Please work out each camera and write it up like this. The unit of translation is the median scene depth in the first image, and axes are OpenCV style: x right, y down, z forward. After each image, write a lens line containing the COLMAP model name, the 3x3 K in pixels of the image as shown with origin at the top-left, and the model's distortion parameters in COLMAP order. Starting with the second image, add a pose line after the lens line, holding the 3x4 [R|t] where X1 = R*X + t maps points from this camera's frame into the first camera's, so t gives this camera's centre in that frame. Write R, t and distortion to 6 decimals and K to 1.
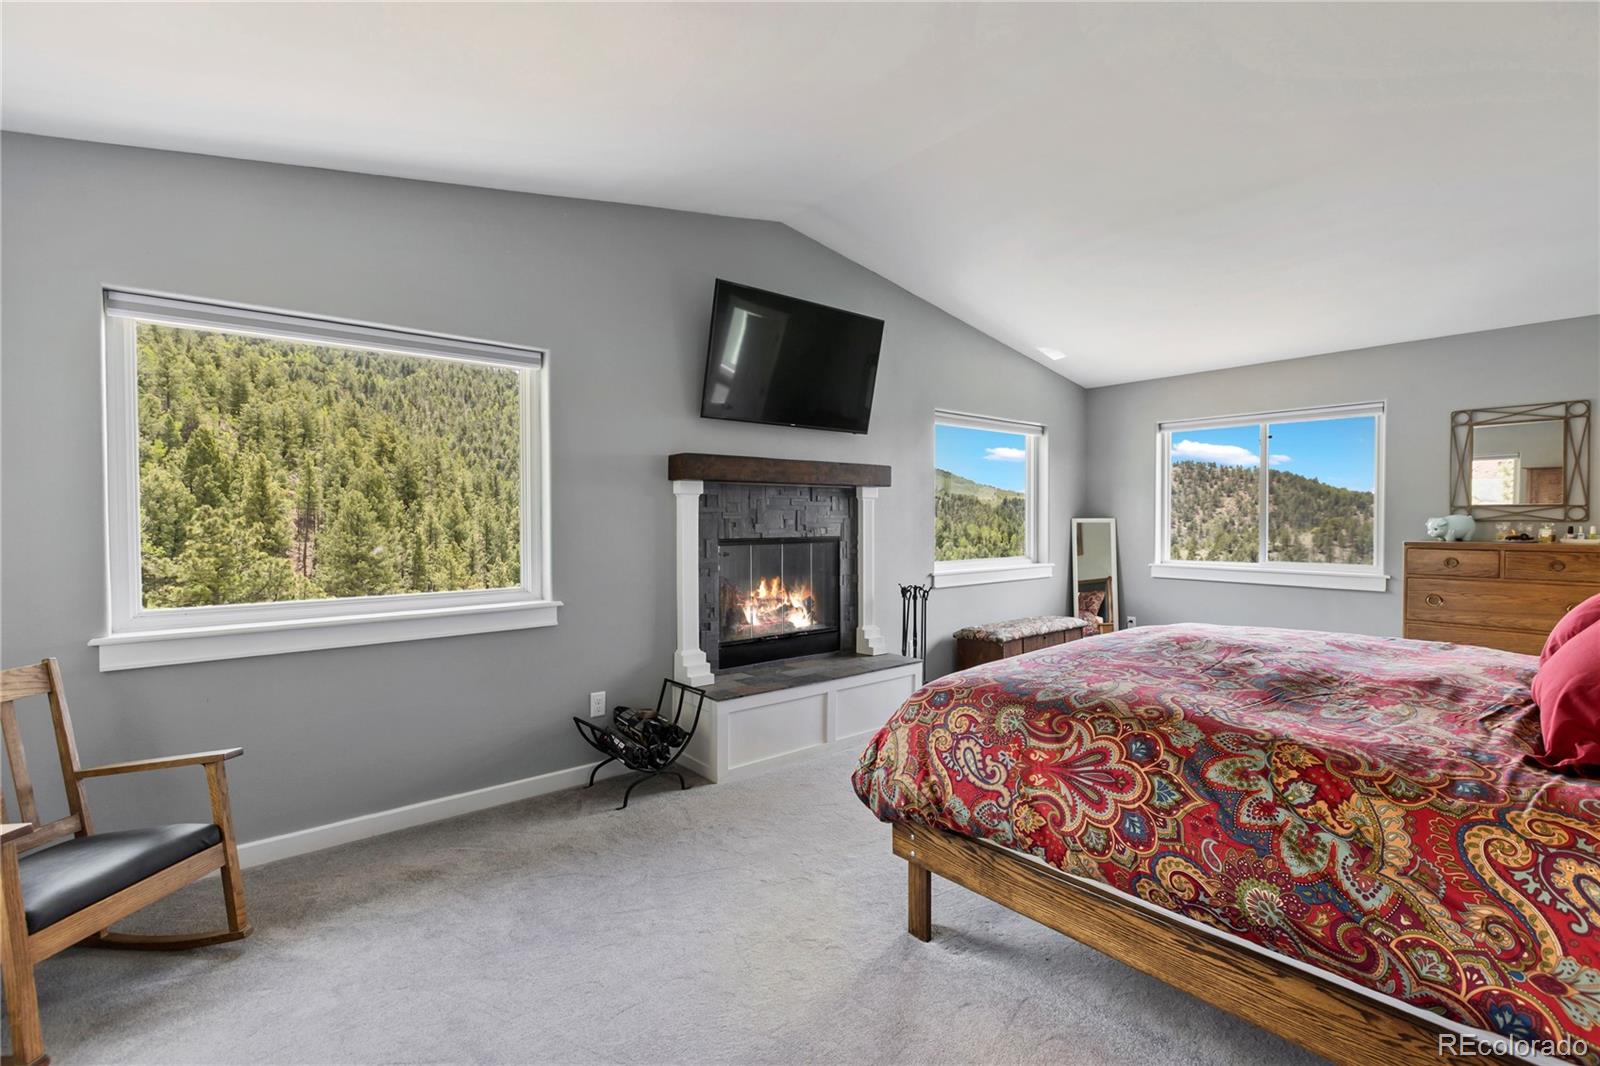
lens RADIAL K [[725.4, 0, 795.4], [0, 725.4, 541.3], [0, 0, 1]] dist [0.003986, 0.001798]
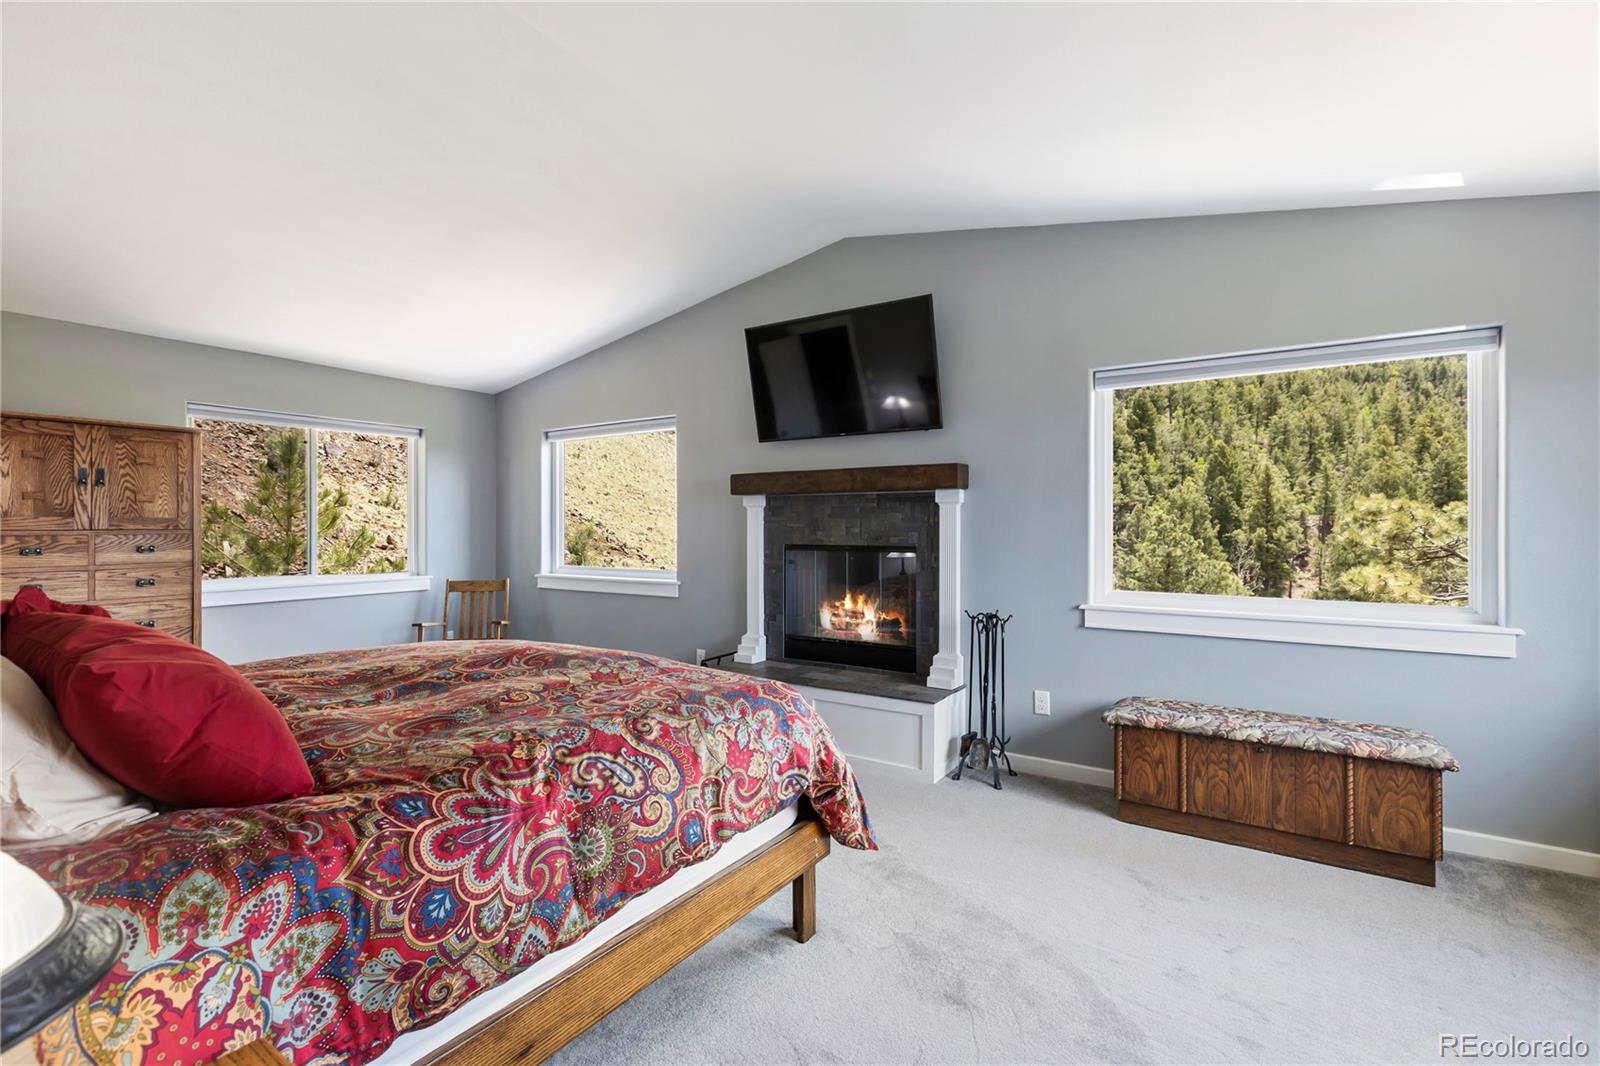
lens RADIAL K [[725.4, 0, 803.4], [0, 725.4, 529.2], [0, 0, 1]] dist [0.003986, 0.001798]
pose [[0.309243, 0.008017, -0.950949, 0.130129], [-0.030897, 0.999521, -0.001621, -0.003416], [0.950481, 0.029883, 0.309343, 0.087663]]
